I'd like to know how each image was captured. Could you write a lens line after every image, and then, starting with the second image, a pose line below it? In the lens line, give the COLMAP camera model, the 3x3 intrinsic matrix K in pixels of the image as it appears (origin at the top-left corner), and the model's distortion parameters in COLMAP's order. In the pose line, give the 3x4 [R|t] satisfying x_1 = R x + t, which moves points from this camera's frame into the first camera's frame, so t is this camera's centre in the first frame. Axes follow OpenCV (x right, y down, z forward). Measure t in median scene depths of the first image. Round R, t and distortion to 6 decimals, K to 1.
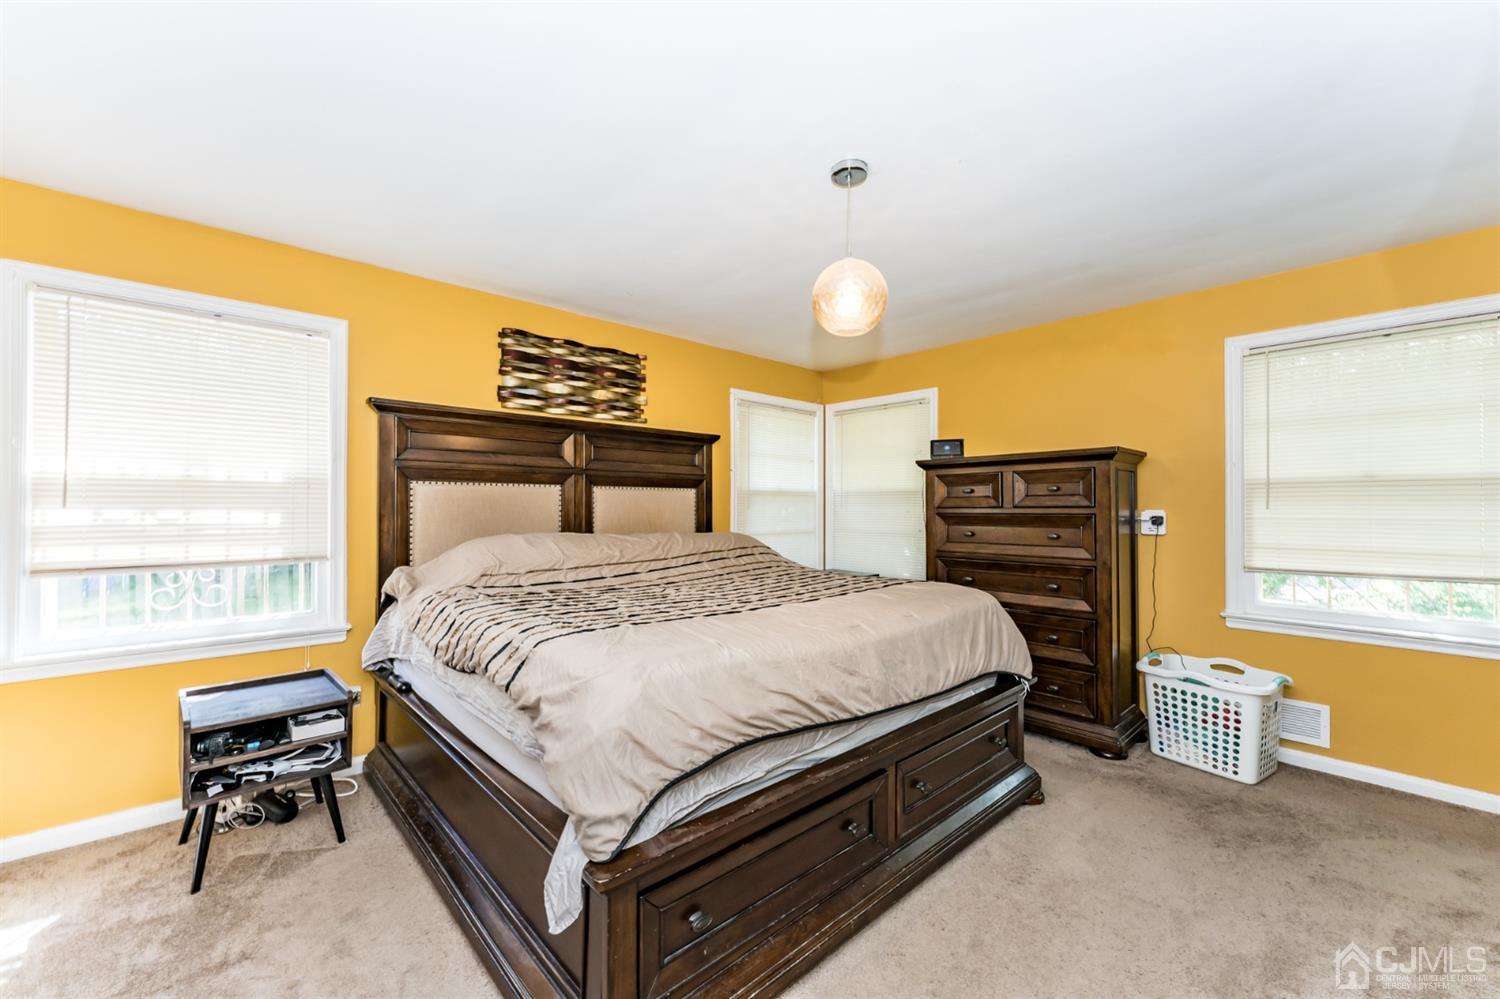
lens RADIAL K [[596.4, 0, 745.1], [0, 596.4, 503.9], [0, 0, 1]] dist [0.002221, -0.000213]
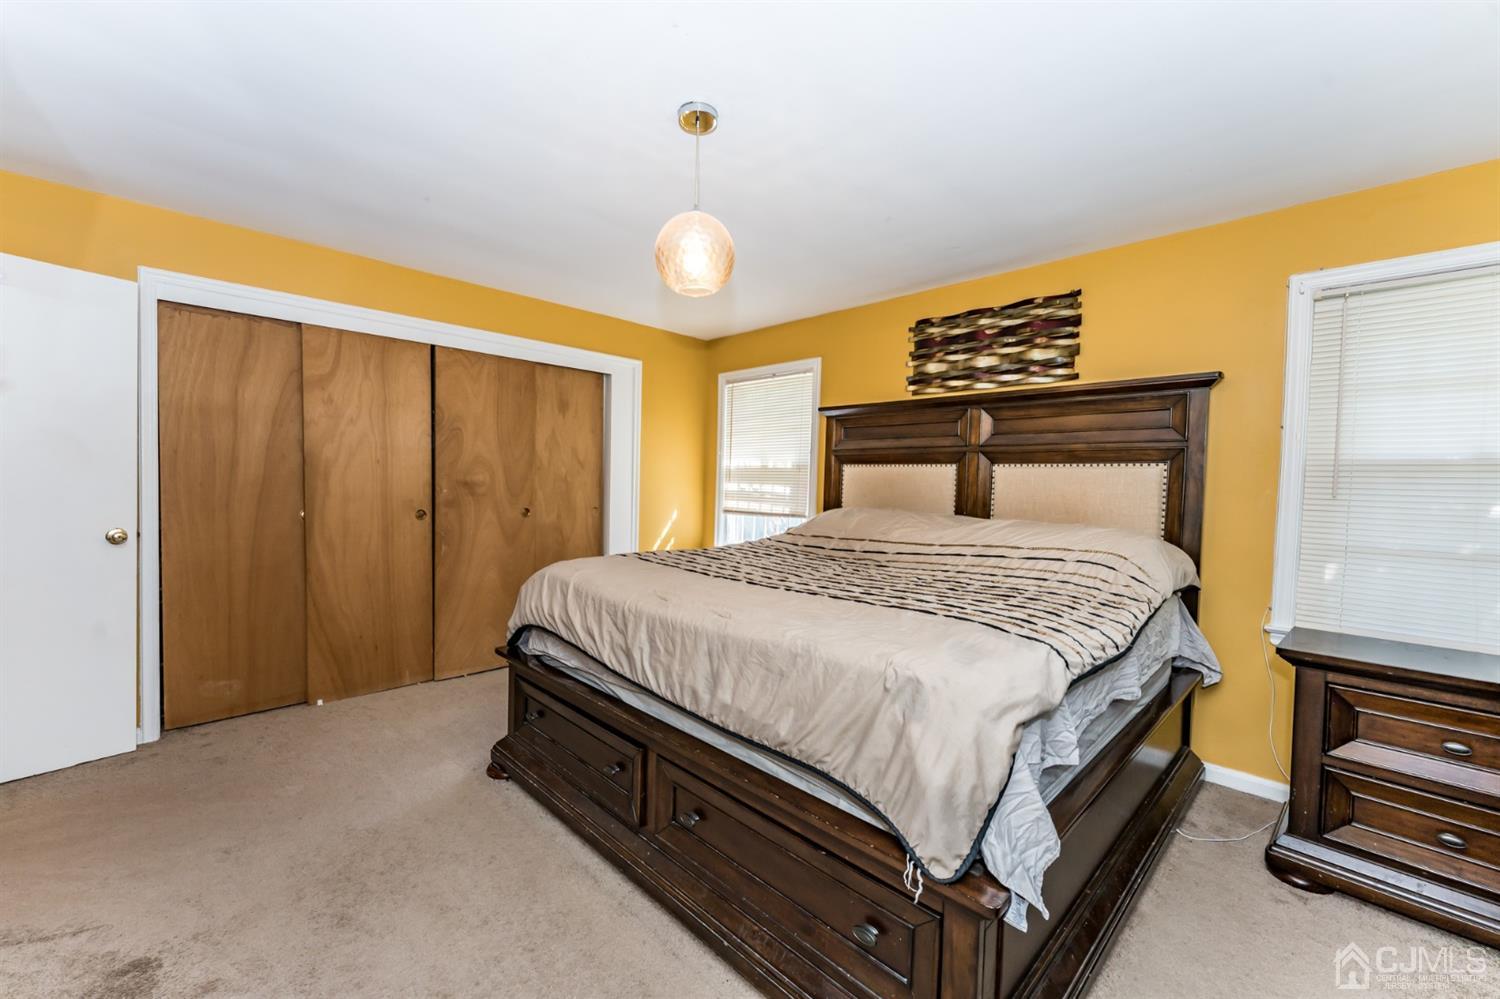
lens RADIAL K [[596.4, 0, 745.1], [0, 596.4, 503.9], [0, 0, 1]] dist [0.002221, -0.000213]
pose [[0.054271, 0.034593, -0.997927, 0.677748], [-0.017427, 0.999280, 0.033693, 0.007383], [0.998374, 0.015563, 0.054835, 0.622400]]
